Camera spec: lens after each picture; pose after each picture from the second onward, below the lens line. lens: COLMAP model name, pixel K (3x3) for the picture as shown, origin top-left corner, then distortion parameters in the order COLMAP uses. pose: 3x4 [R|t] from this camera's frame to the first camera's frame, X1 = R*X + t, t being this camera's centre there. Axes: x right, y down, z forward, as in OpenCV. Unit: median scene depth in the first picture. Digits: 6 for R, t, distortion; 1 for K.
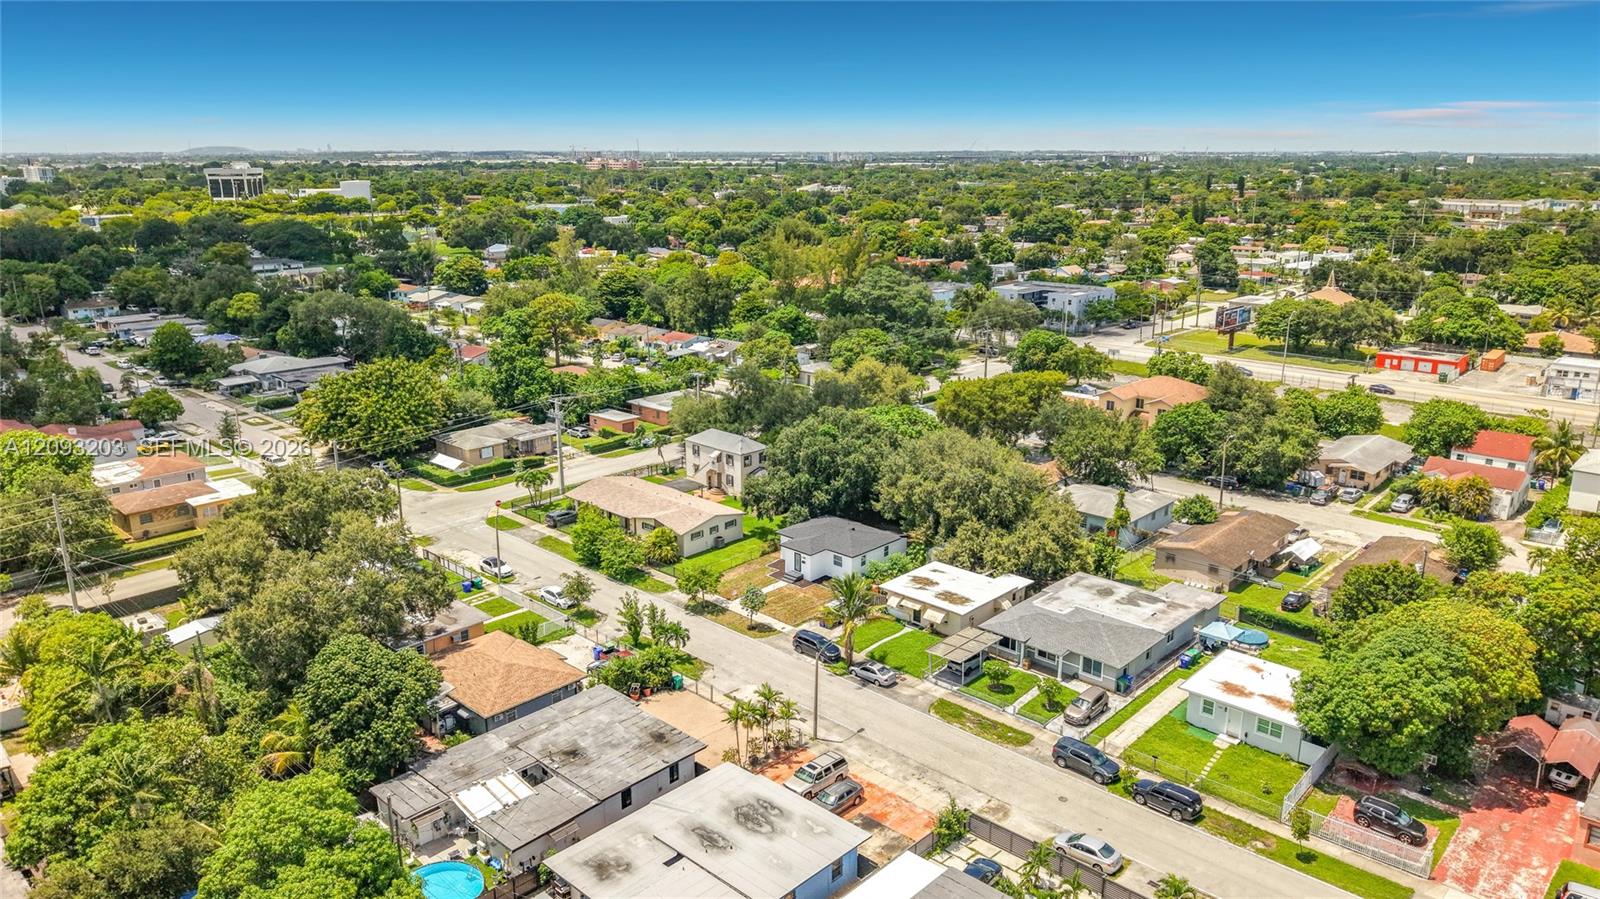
lens RADIAL K [[1088.2, 0, 803.2], [0, 1088.2, 454.8], [0, 0, 1]] dist [0.044833, -0.070839]
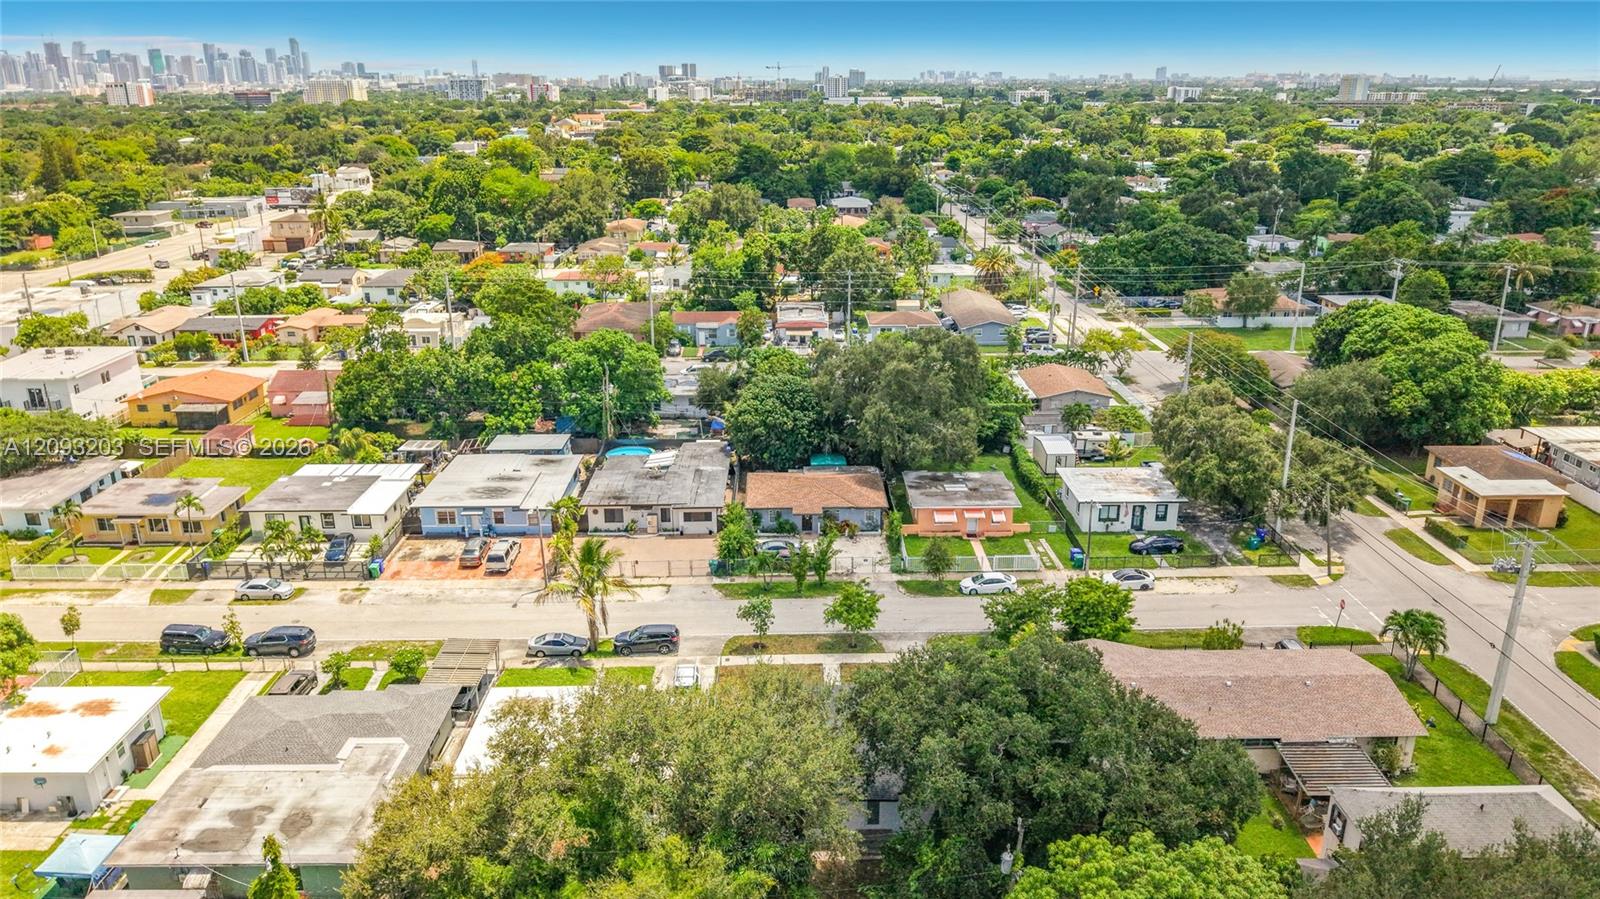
lens RADIAL K [[1115.0, 0, 800.0], [0, 1115.0, 449.5], [0, 0, 1]] dist [-0.001900, -0.025879]
pose [[-0.721620, 0.221069, -0.656043, 0.399137], [-0.181617, 0.853999, 0.487546, -0.332143], [0.668042, 0.470971, -0.576113, 1.336983]]
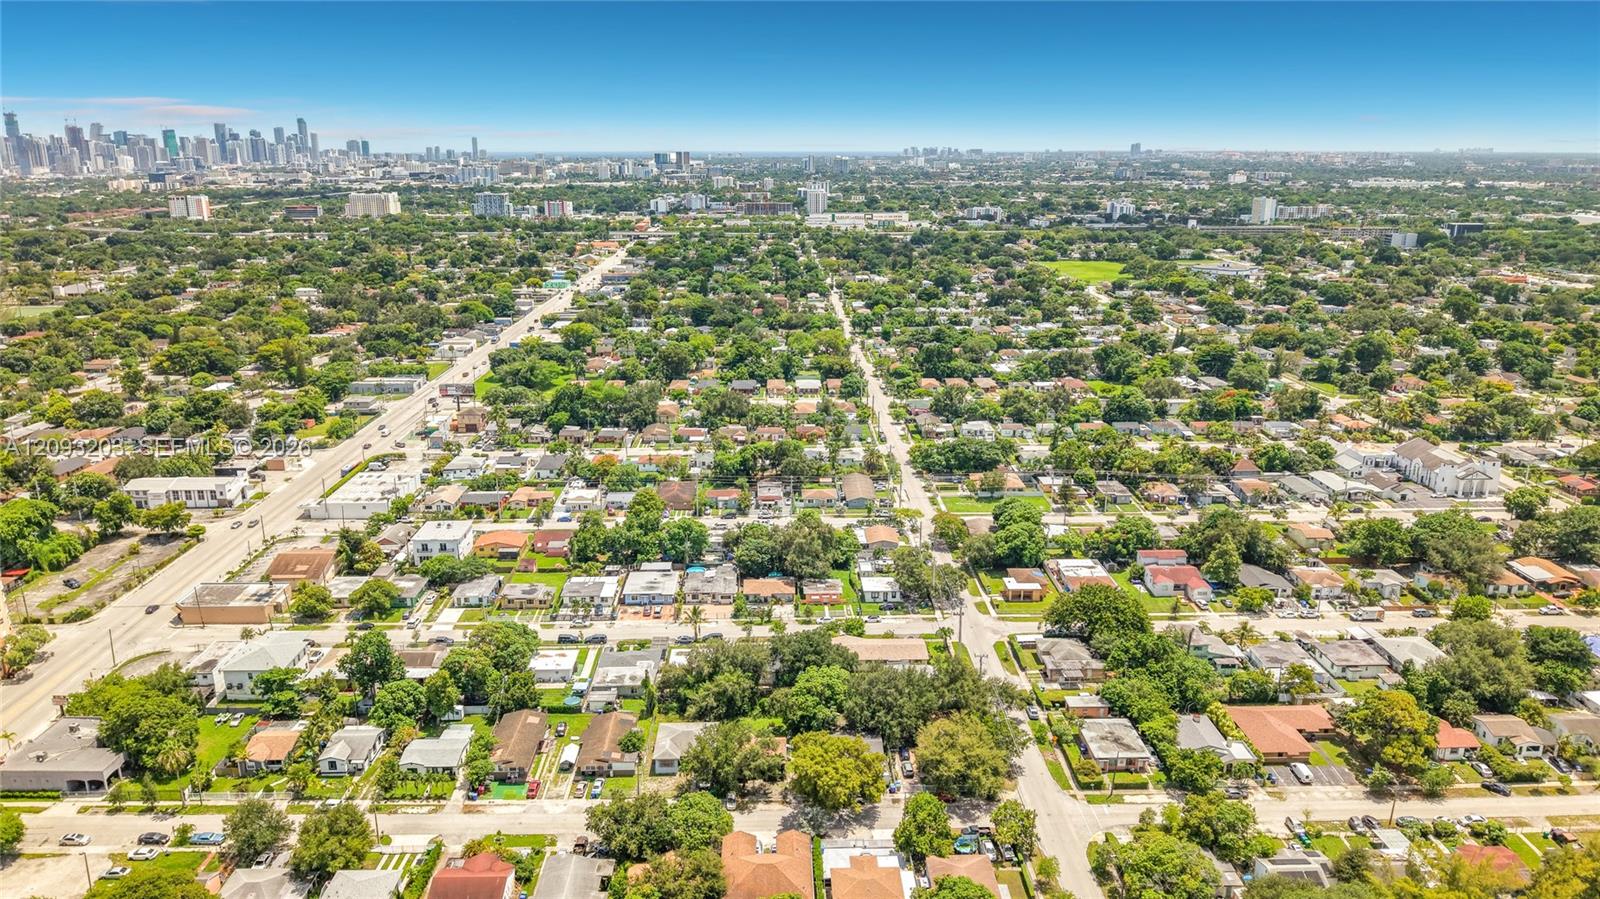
lens RADIAL K [[1163.7, 0, 800.0], [0, 1163.7, 449.5], [0, 0, 1]] dist [0.100980, -0.175623]
pose [[-0.716561, 0.193012, -0.670289, 1.470224], [-0.182755, 0.875434, 0.447455, -1.340874], [0.673158, 0.443127, -0.592028, 2.319919]]
